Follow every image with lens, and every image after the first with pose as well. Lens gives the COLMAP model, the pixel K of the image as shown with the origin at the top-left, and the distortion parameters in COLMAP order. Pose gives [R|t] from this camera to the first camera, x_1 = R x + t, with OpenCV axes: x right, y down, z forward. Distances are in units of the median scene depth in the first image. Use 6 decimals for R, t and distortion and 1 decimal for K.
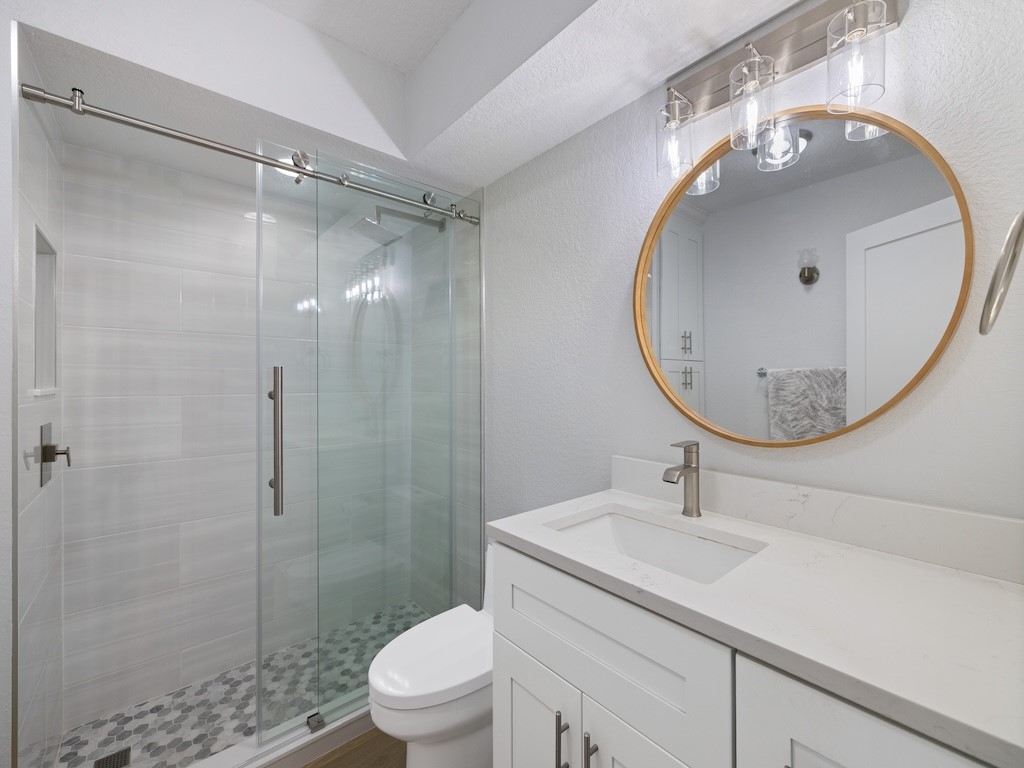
lens RADIAL K [[424.3, 0, 508.0], [0, 424.3, 376.5], [0, 0, 1]] dist [0.000291, 0.000036]
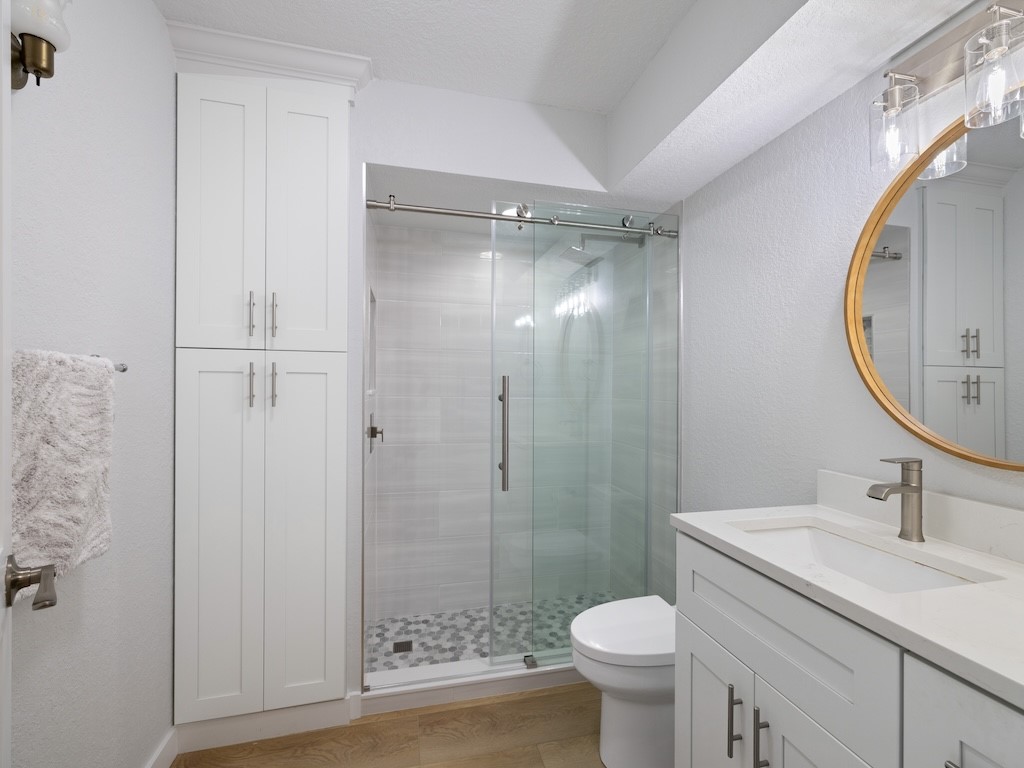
lens RADIAL K [[424.3, 0, 508.0], [0, 424.3, 376.5], [0, 0, 1]] dist [0.000291, 0.000036]
pose [[0.888881, 0.000177, -0.458137, 0.052529], [-0.008614, 0.999830, -0.016327, -0.000035], [0.458056, 0.018459, 0.888731, -0.135419]]
